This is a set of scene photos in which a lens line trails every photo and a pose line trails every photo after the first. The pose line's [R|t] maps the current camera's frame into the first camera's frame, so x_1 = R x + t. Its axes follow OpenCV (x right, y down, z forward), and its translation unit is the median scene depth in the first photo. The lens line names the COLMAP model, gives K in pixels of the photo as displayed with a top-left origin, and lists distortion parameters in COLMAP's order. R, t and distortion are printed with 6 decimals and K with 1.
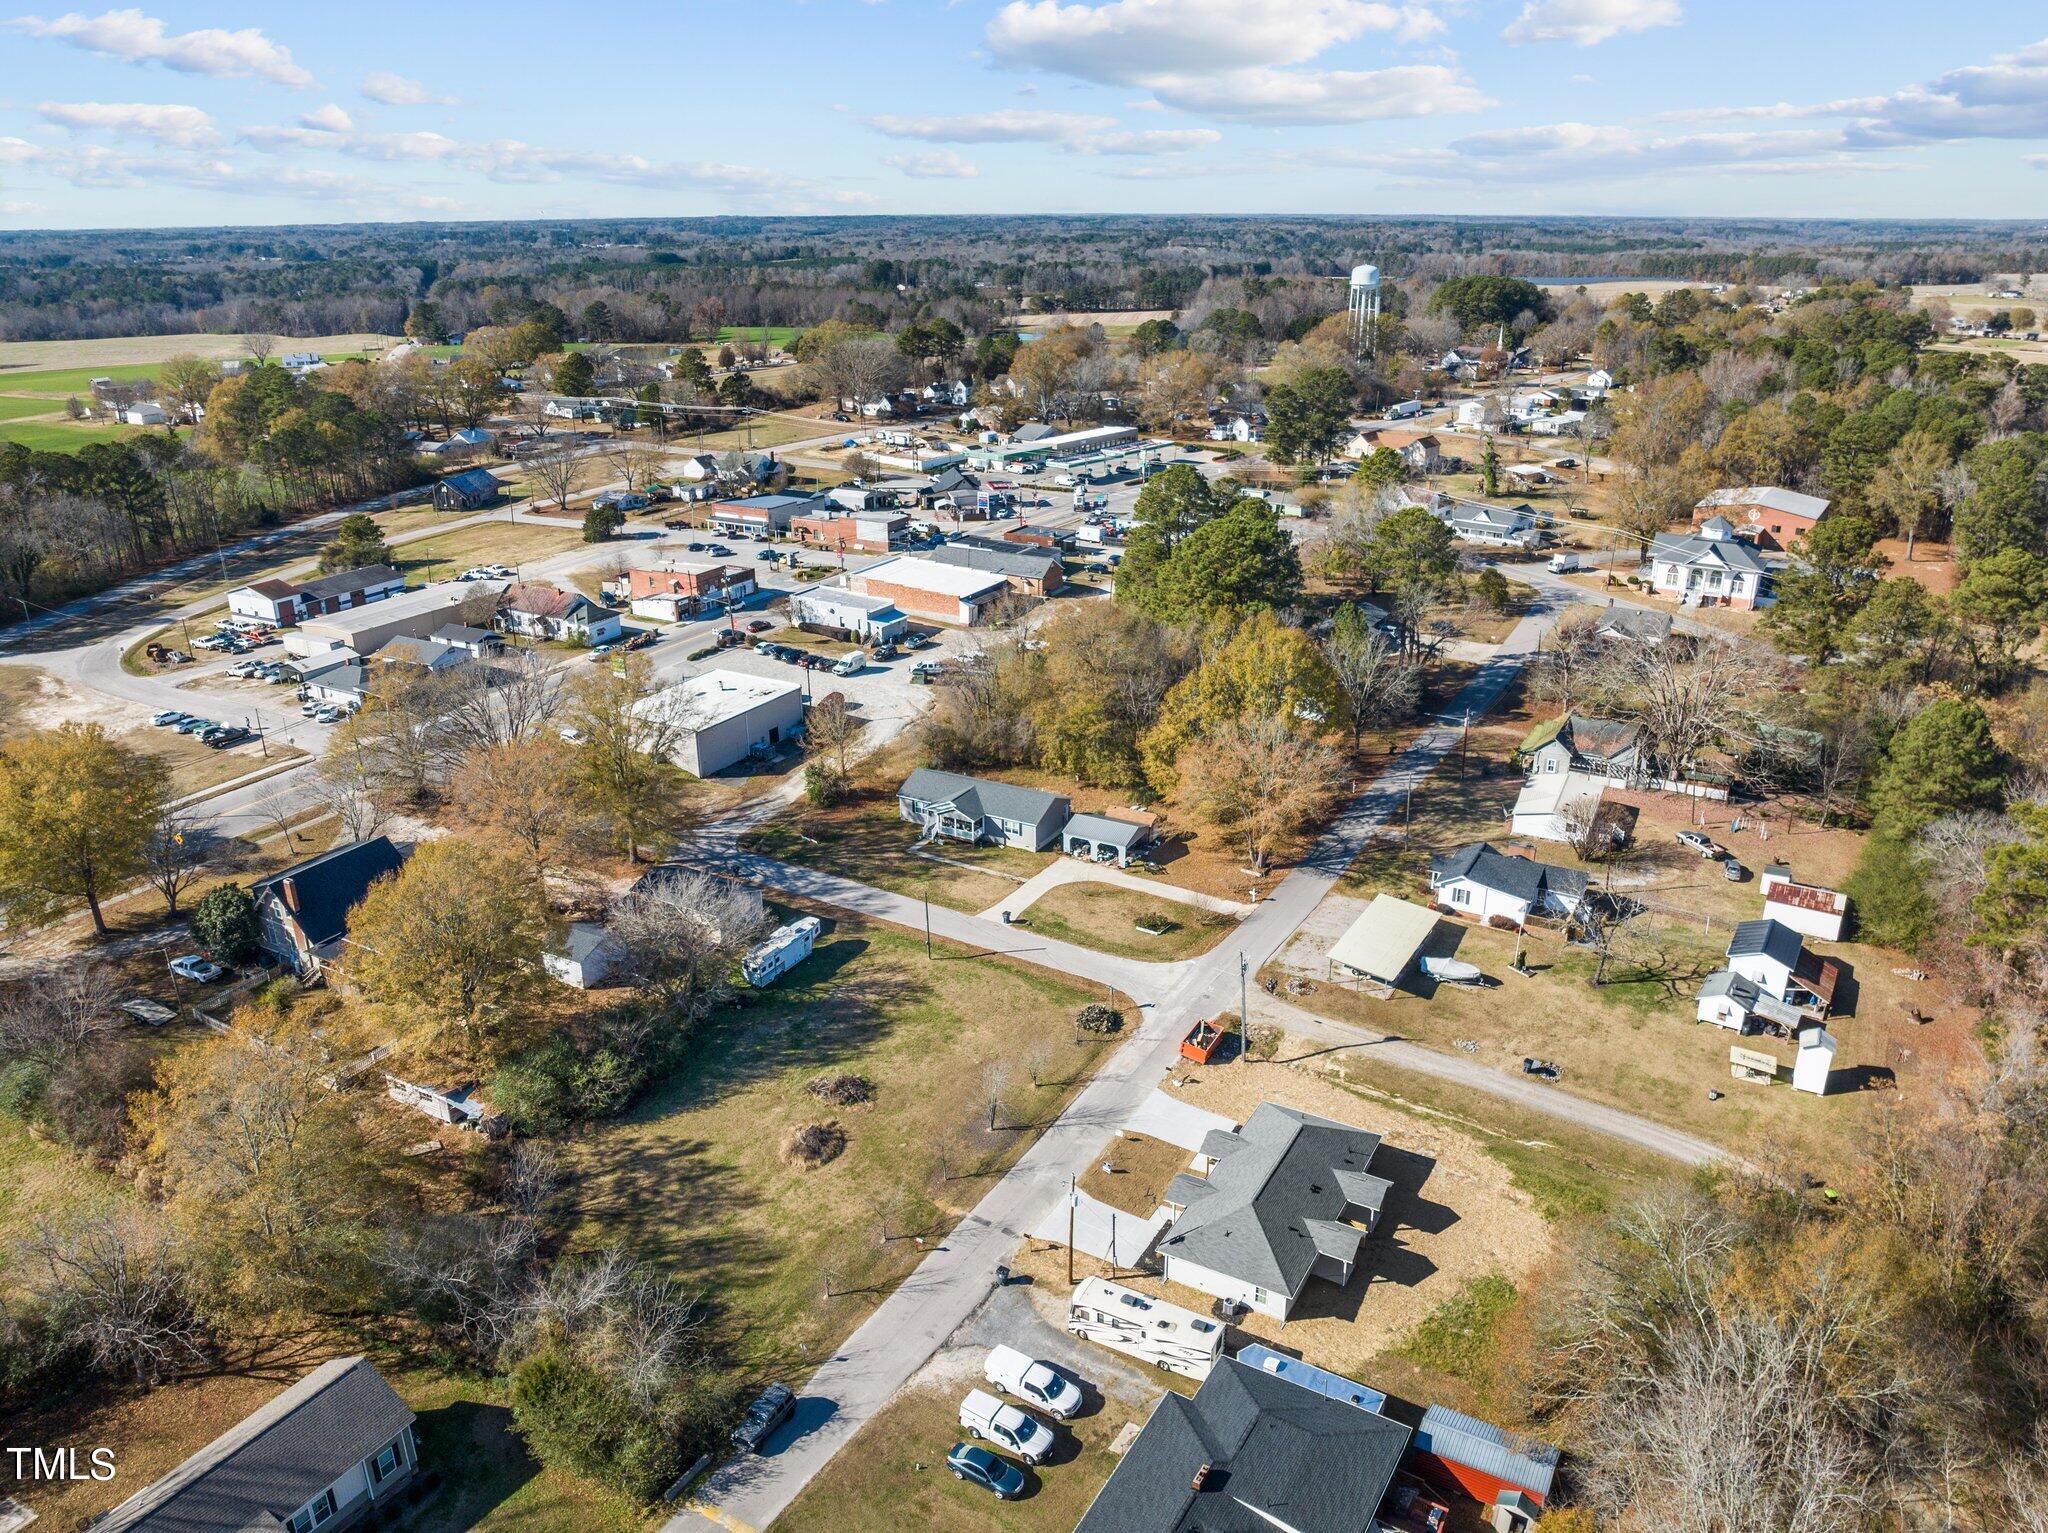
lens RADIAL K [[1444.2, 0, 1018.2], [0, 1444.2, 766.8], [0, 0, 1]] dist [-0.038077, 0.003503]
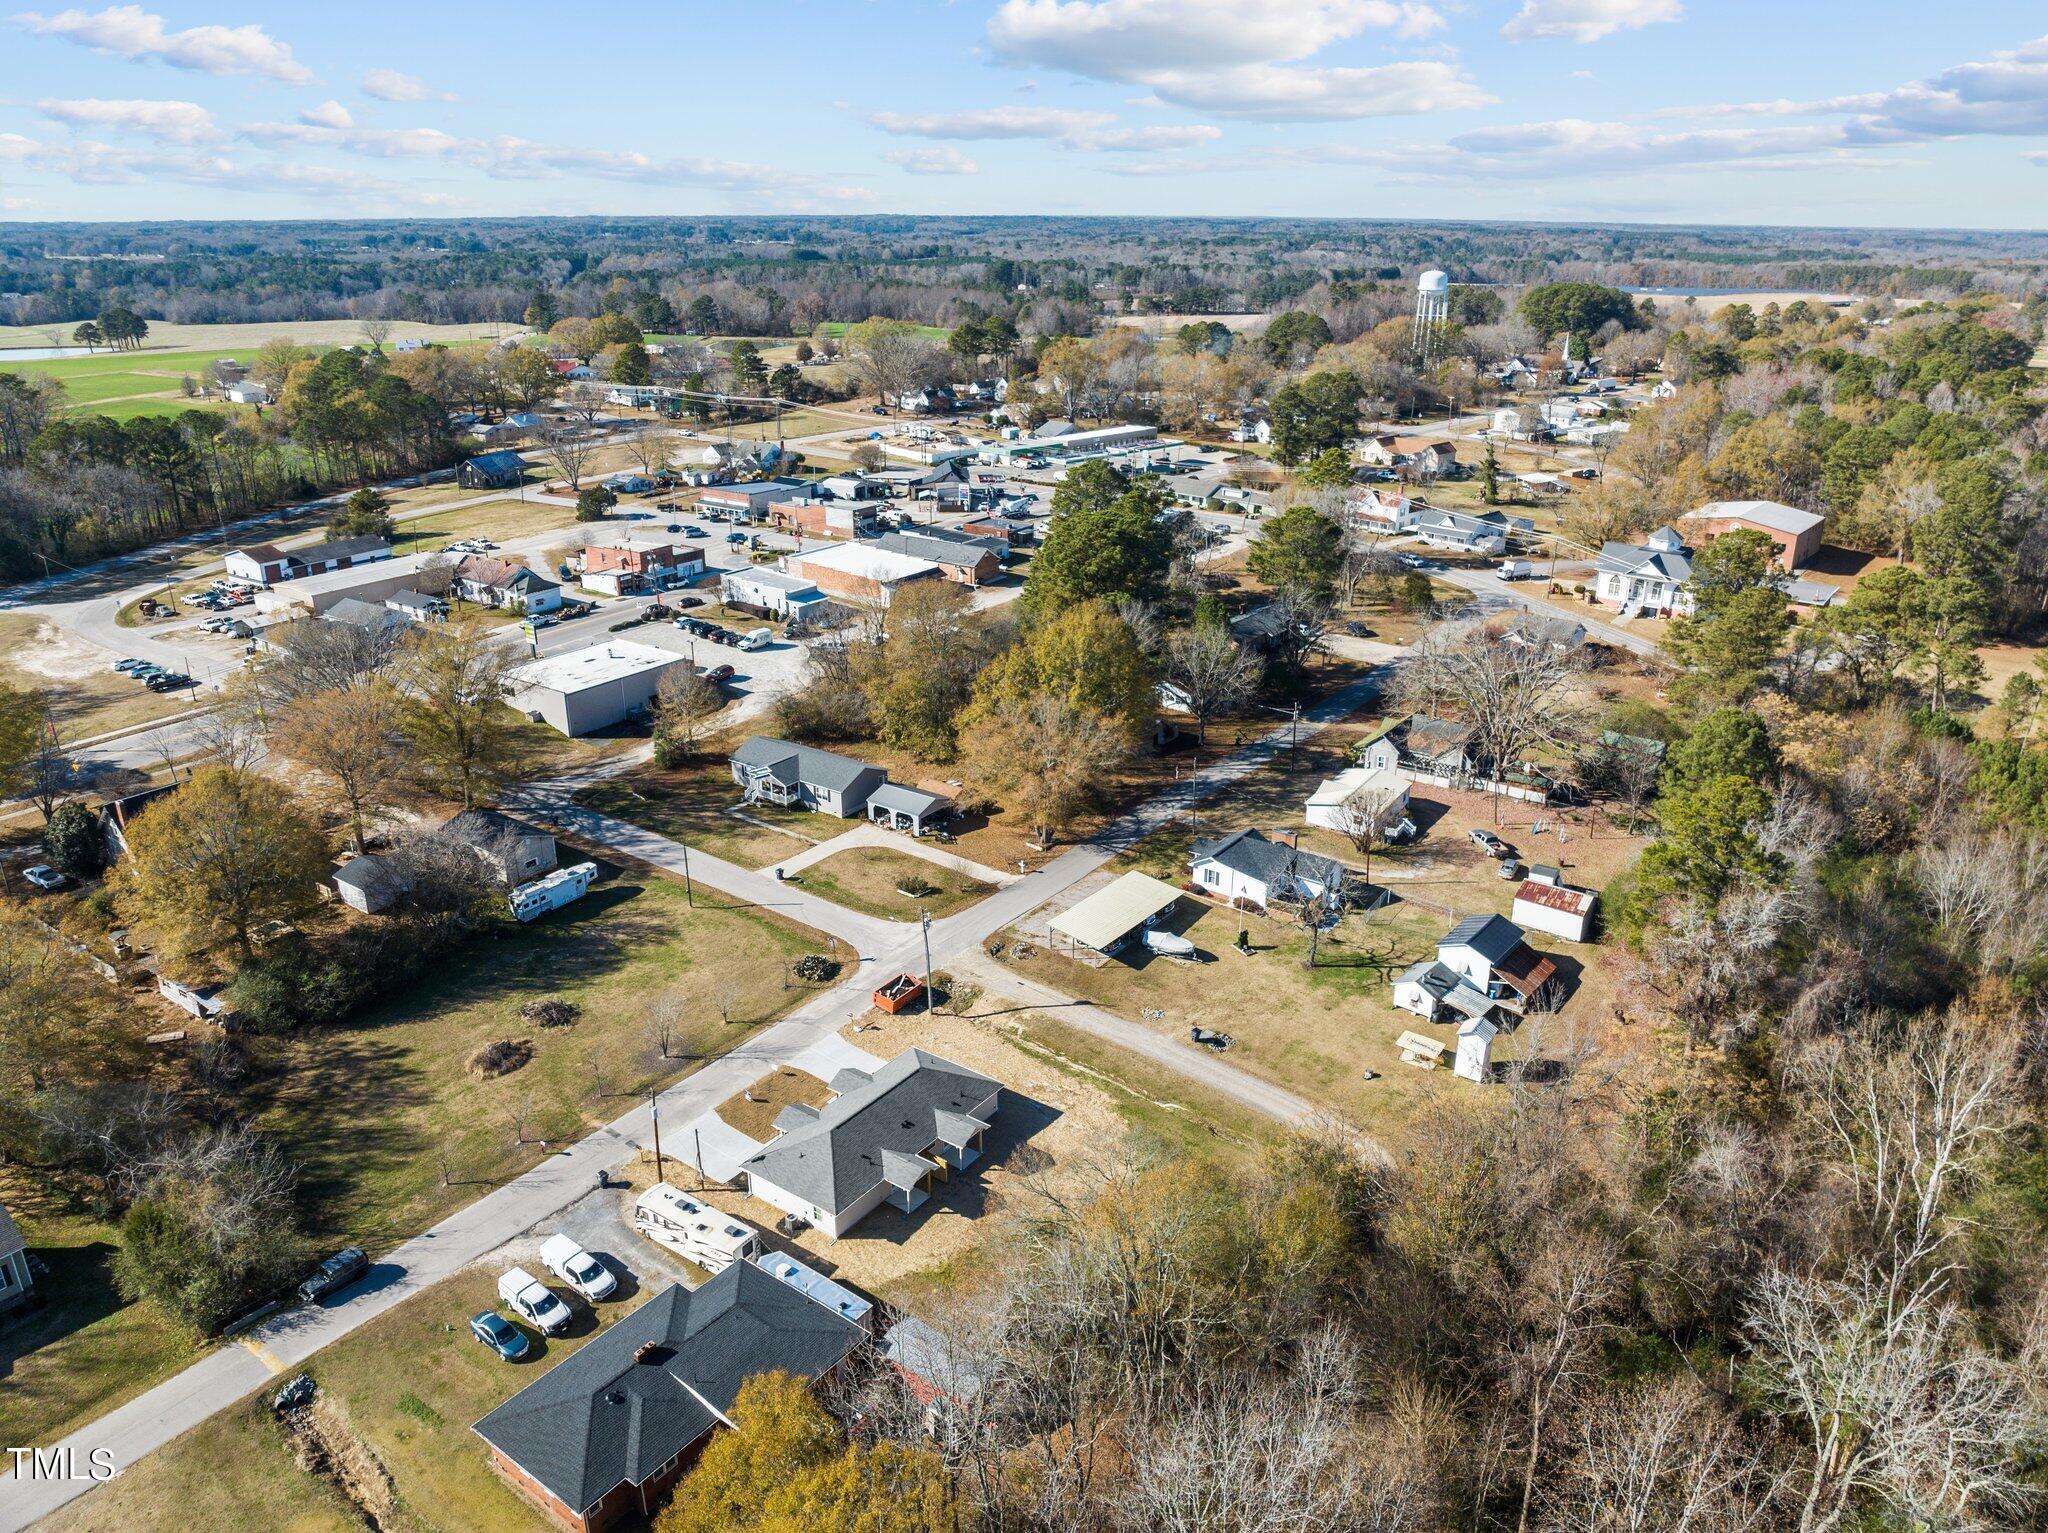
lens RADIAL K [[1444.2, 0, 1018.2], [0, 1444.2, 766.8], [0, 0, 1]] dist [-0.038077, 0.003503]
pose [[0.994316, 0.045990, -0.096029, 0.200544], [-0.046054, 0.998938, 0.001543, 0.011848], [0.095998, 0.002888, 0.995377, -0.031084]]
